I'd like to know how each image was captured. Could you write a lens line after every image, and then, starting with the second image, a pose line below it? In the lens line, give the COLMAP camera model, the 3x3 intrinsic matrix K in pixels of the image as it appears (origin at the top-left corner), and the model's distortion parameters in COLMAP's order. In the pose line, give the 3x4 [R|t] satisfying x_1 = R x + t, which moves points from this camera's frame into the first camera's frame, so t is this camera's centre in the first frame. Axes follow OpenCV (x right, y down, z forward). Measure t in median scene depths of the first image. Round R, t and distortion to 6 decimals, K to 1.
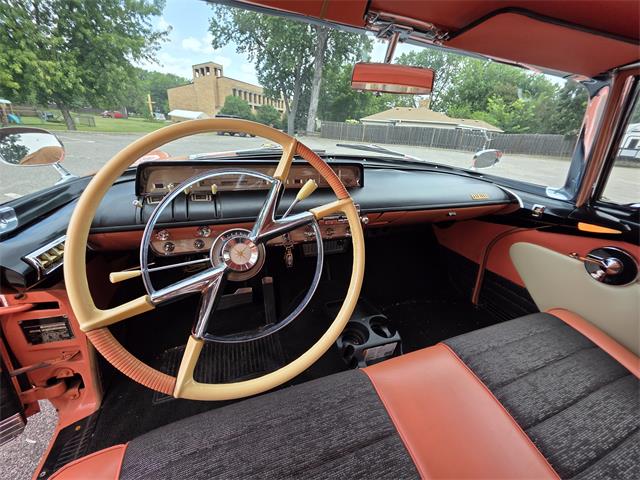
lens RADIAL K [[258.6, 0, 325.1], [0, 258.6, 239.4], [0, 0, 1]] dist [0.004539, -0.001375]
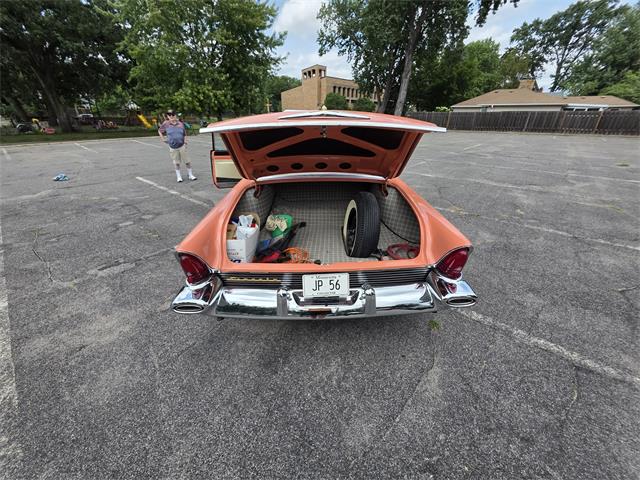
lens RADIAL K [[258.6, 0, 316.7], [0, 258.6, 235.7], [0, 0, 1]] dist [0.004539, -0.001375]
pose [[0.929837, 0.094132, -0.355727, 0.052769], [-0.087319, 0.995558, 0.035200, 0.034587], [0.357461, -0.001668, 0.933927, -0.100288]]
